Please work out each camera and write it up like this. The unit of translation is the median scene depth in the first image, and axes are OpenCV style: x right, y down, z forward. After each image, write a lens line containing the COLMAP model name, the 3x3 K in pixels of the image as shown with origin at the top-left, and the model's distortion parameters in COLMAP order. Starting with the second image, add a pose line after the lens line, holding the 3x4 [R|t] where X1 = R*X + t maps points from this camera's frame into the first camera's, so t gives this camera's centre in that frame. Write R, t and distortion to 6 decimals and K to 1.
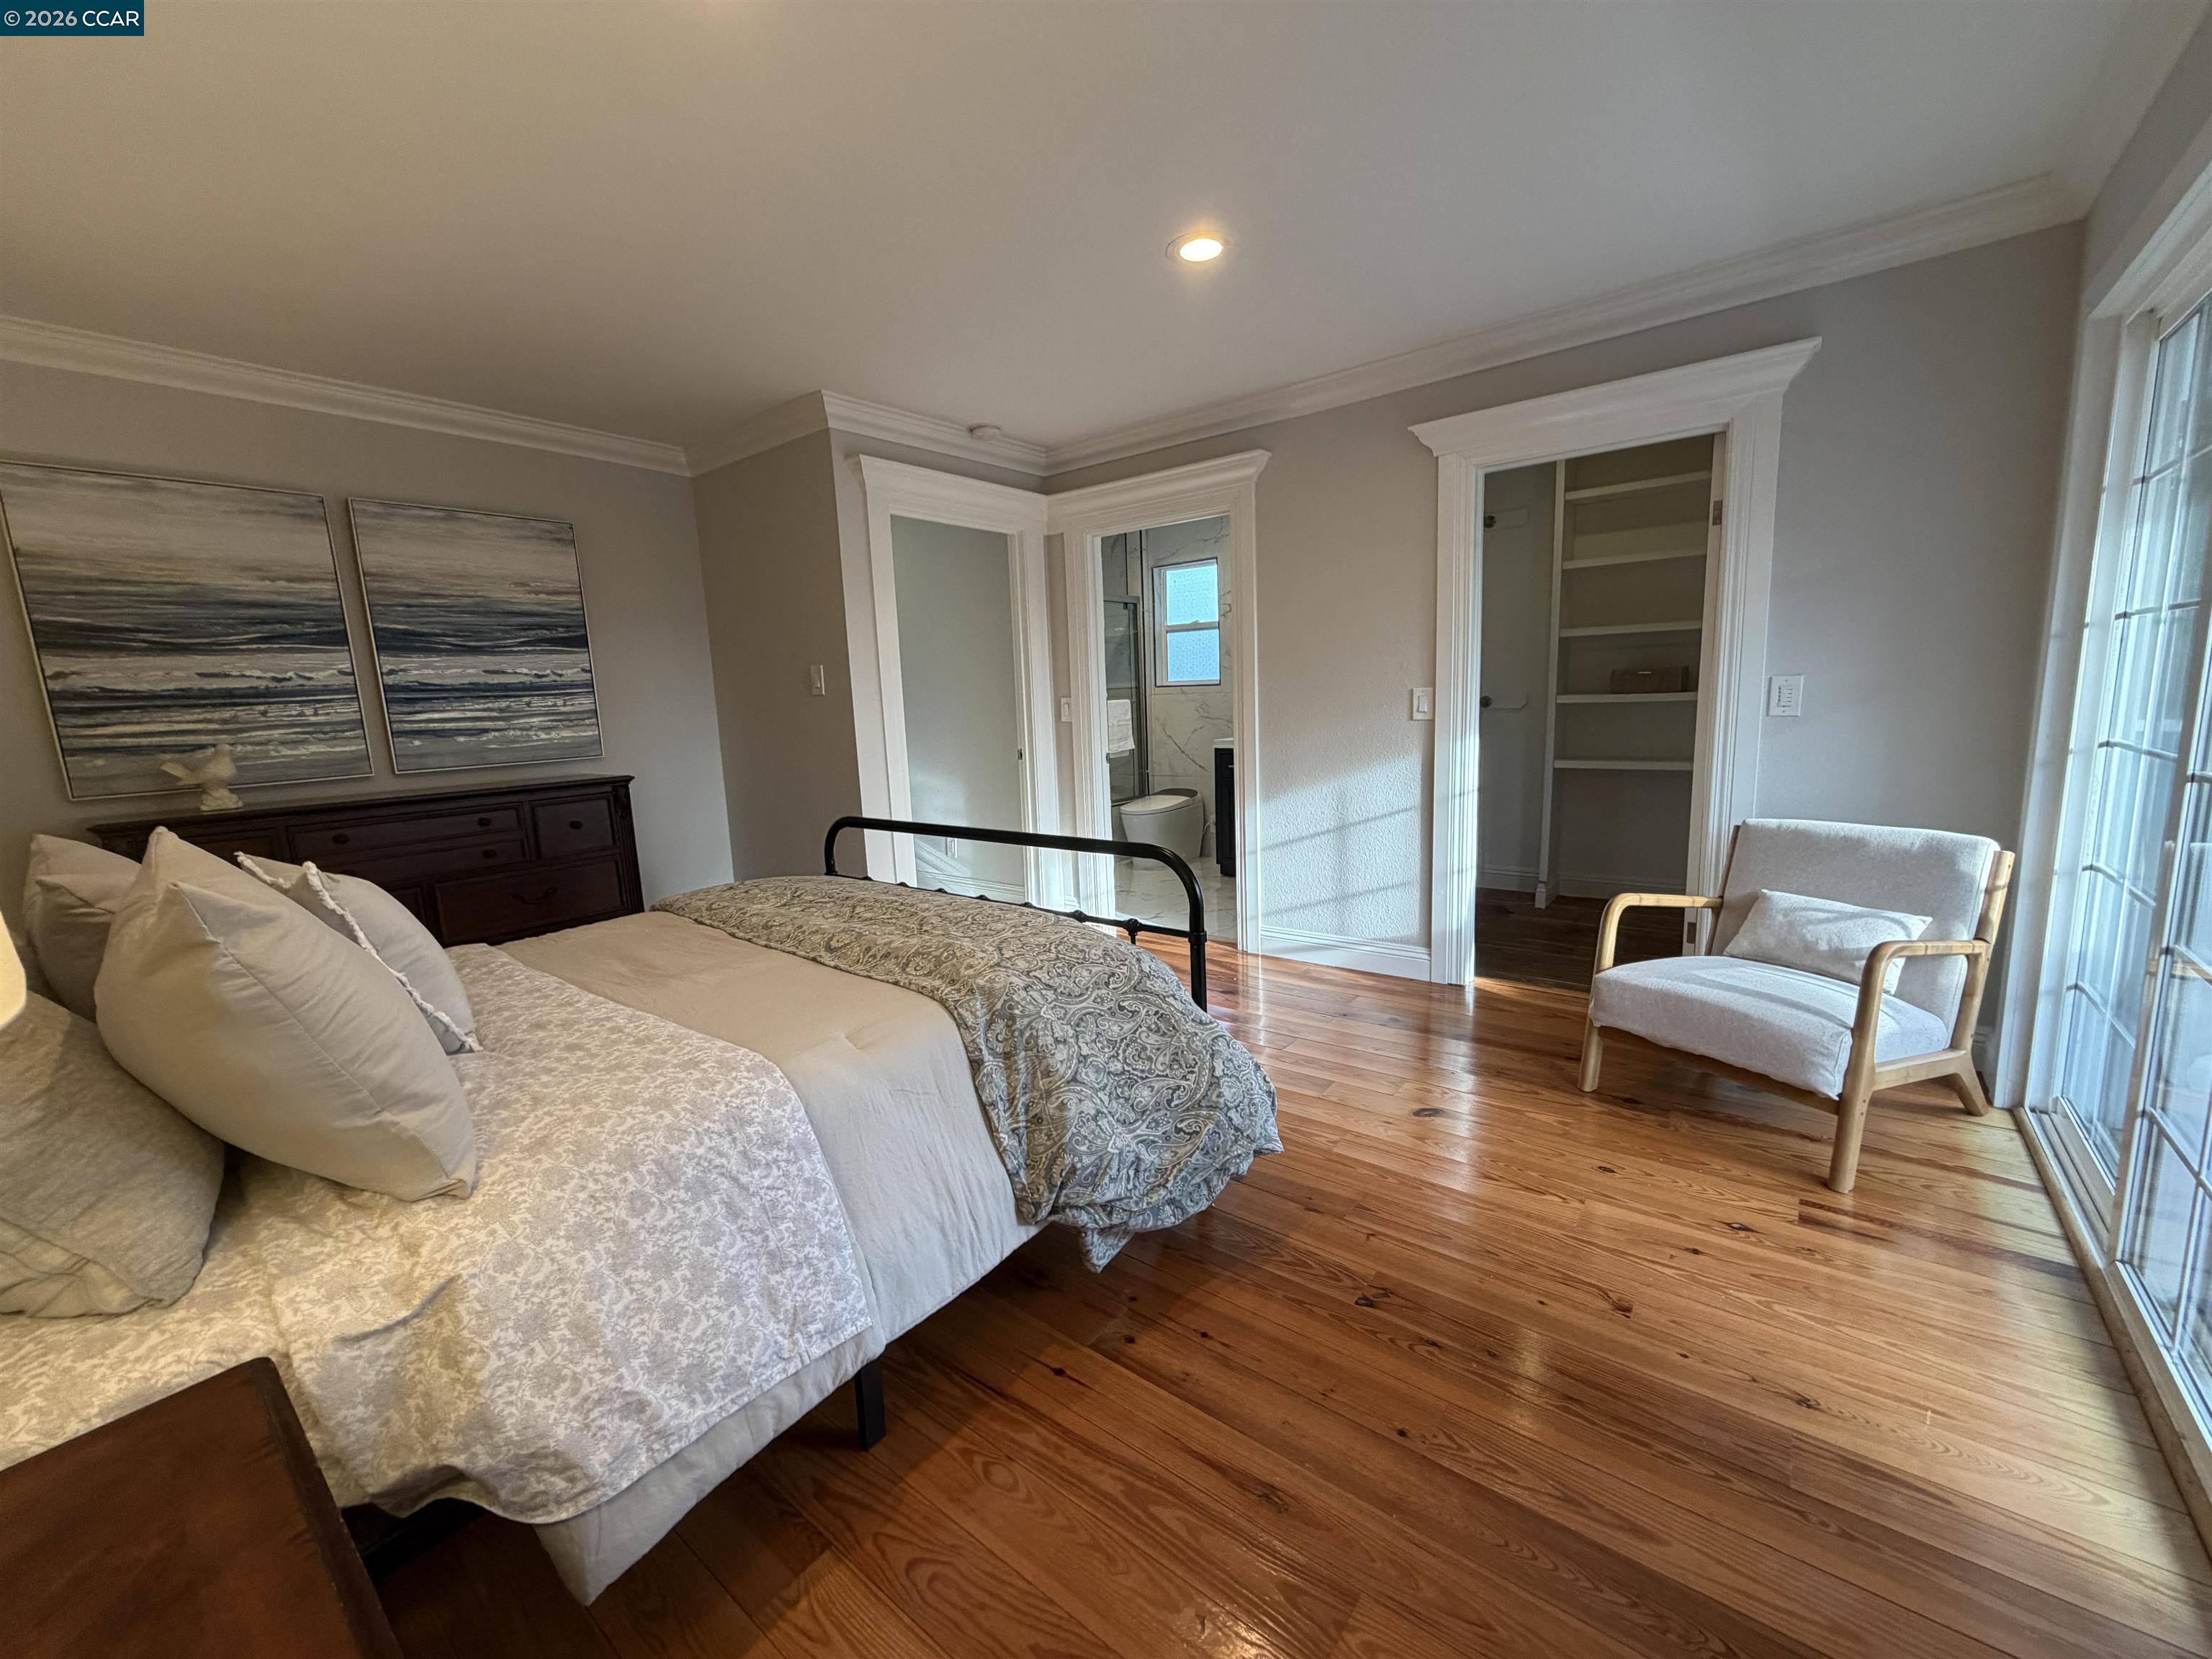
lens RADIAL K [[884.1, 0, 1110.9], [0, 884.1, 833.7], [0, 0, 1]] dist [-0.011581, -0.000067]
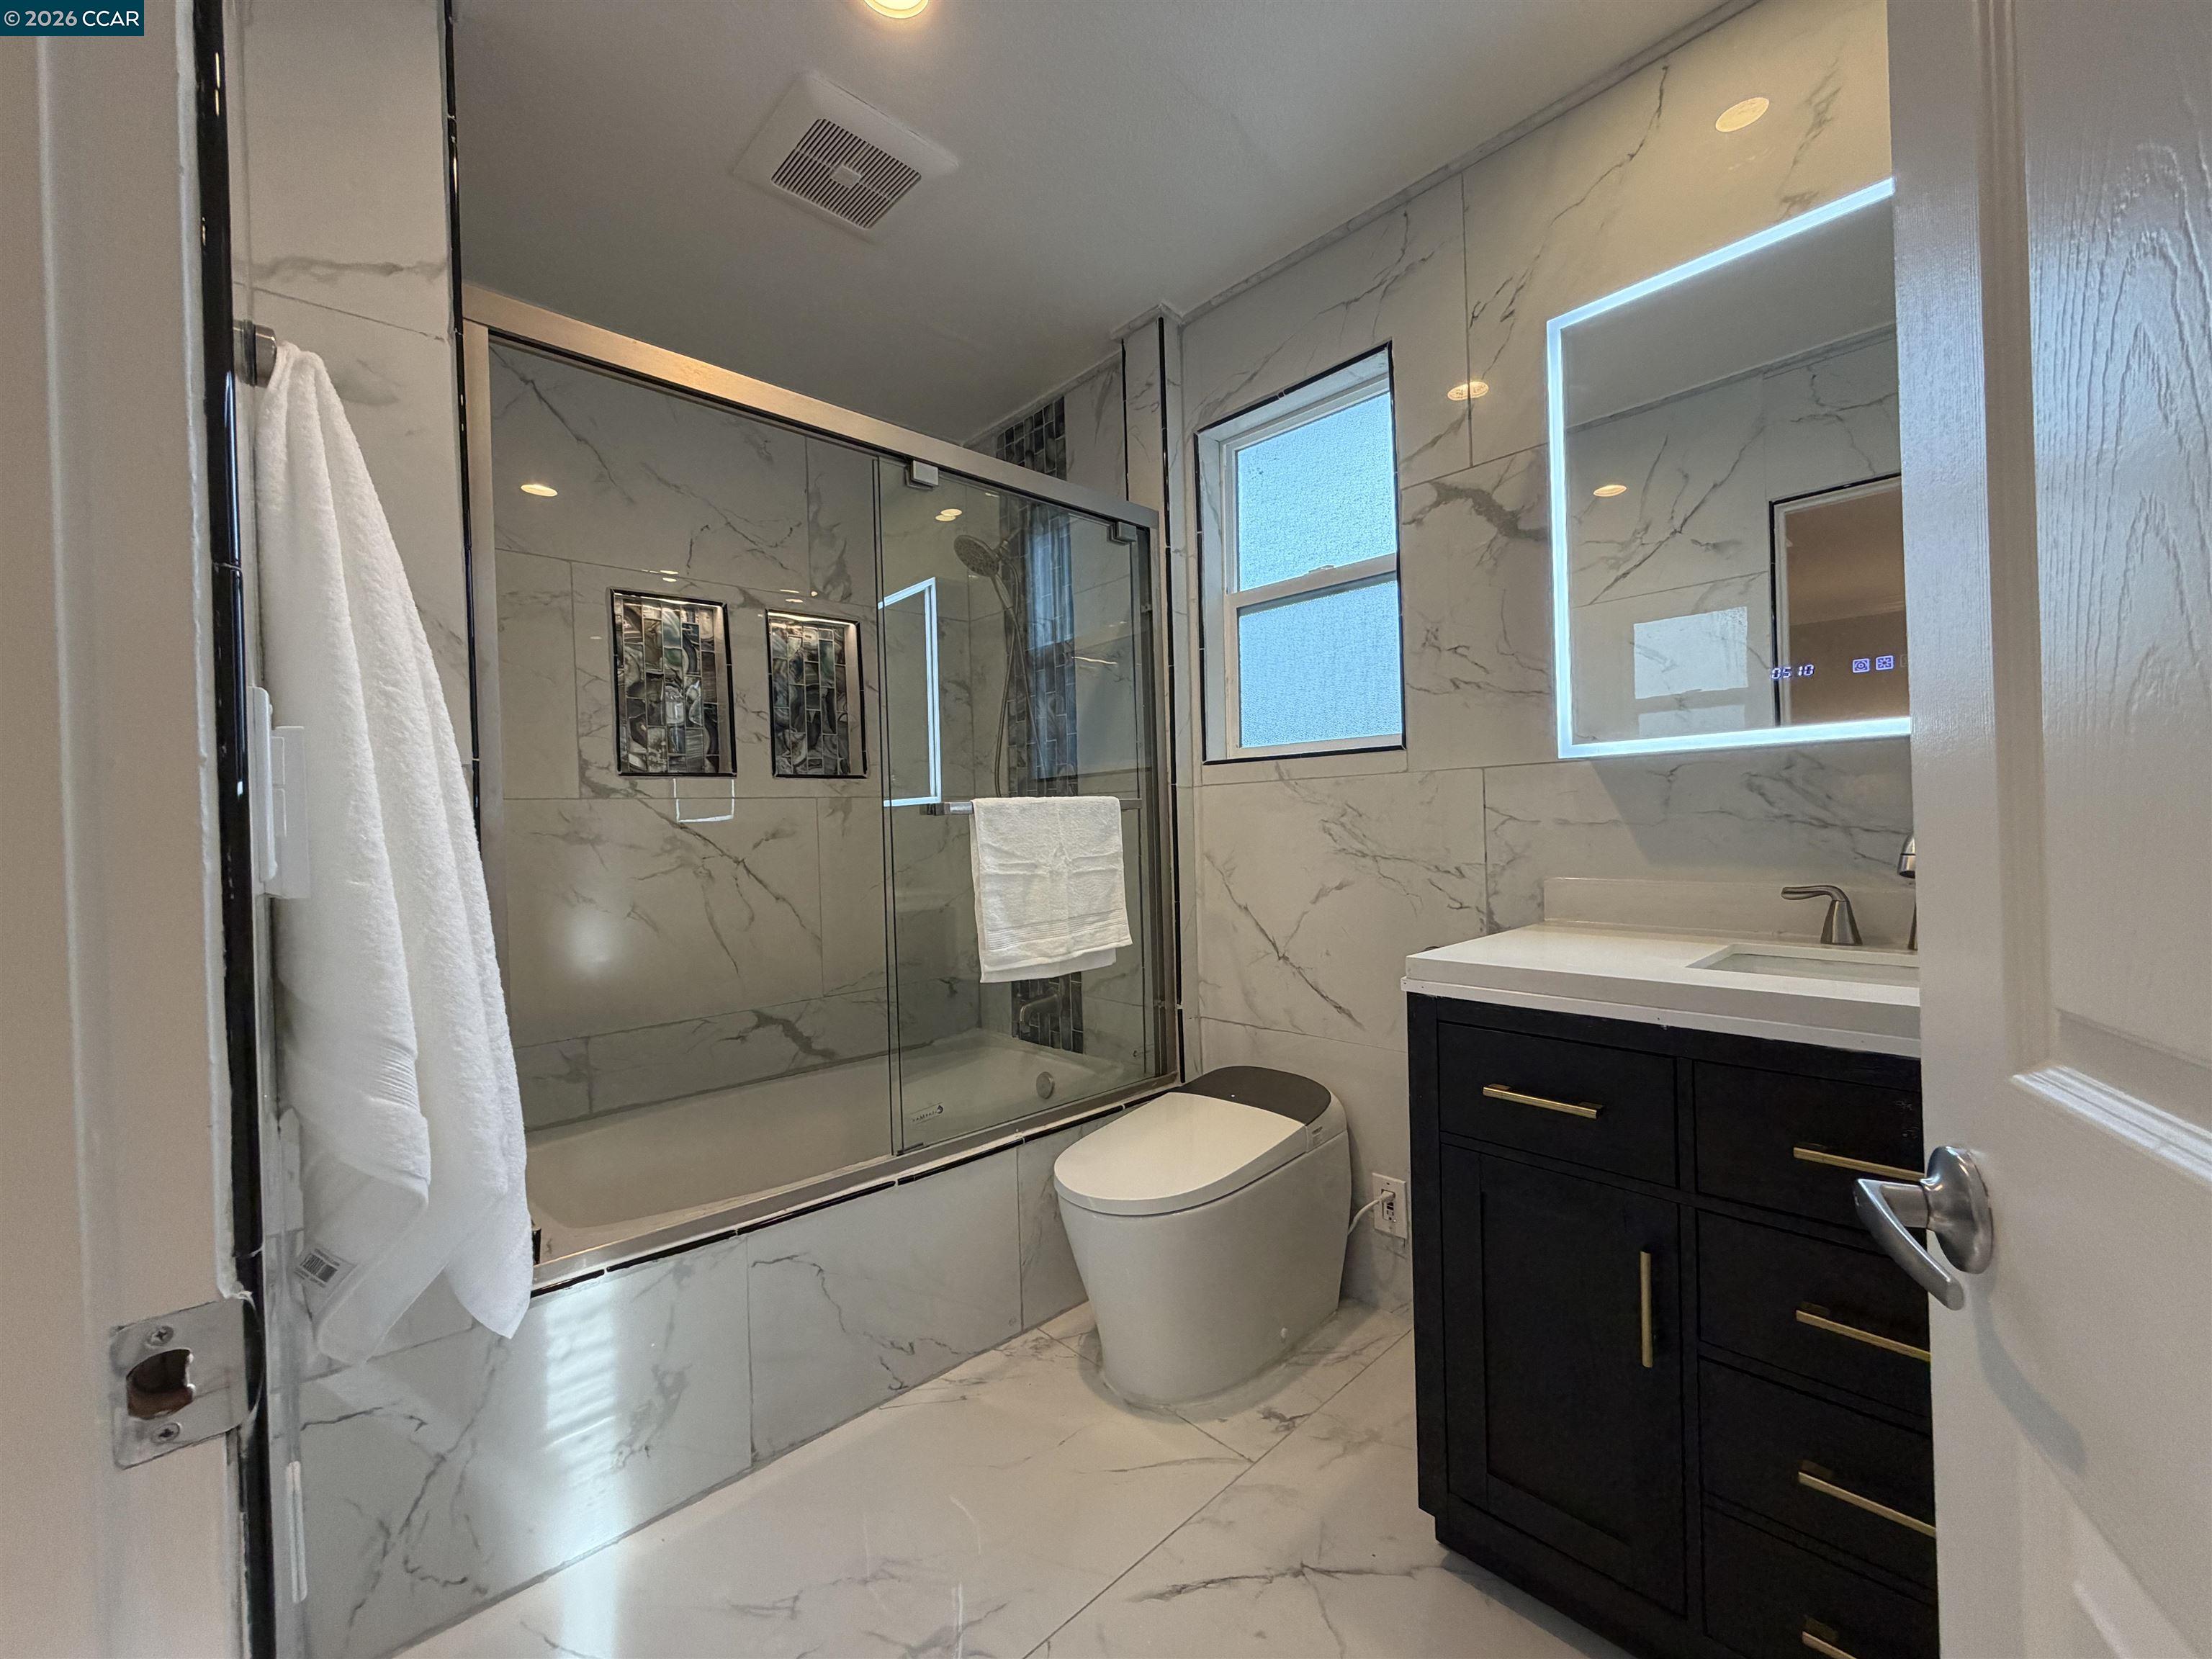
lens RADIAL K [[884.1, 0, 1094.8], [0, 884.1, 825.1], [0, 0, 1]] dist [-0.011581, -0.000067]
pose [[0.987749, 0.011090, -0.155656, 0.063899], [-0.033147, 0.989620, -0.139832, -0.094392], [0.152489, 0.143278, 0.977864, 0.672000]]
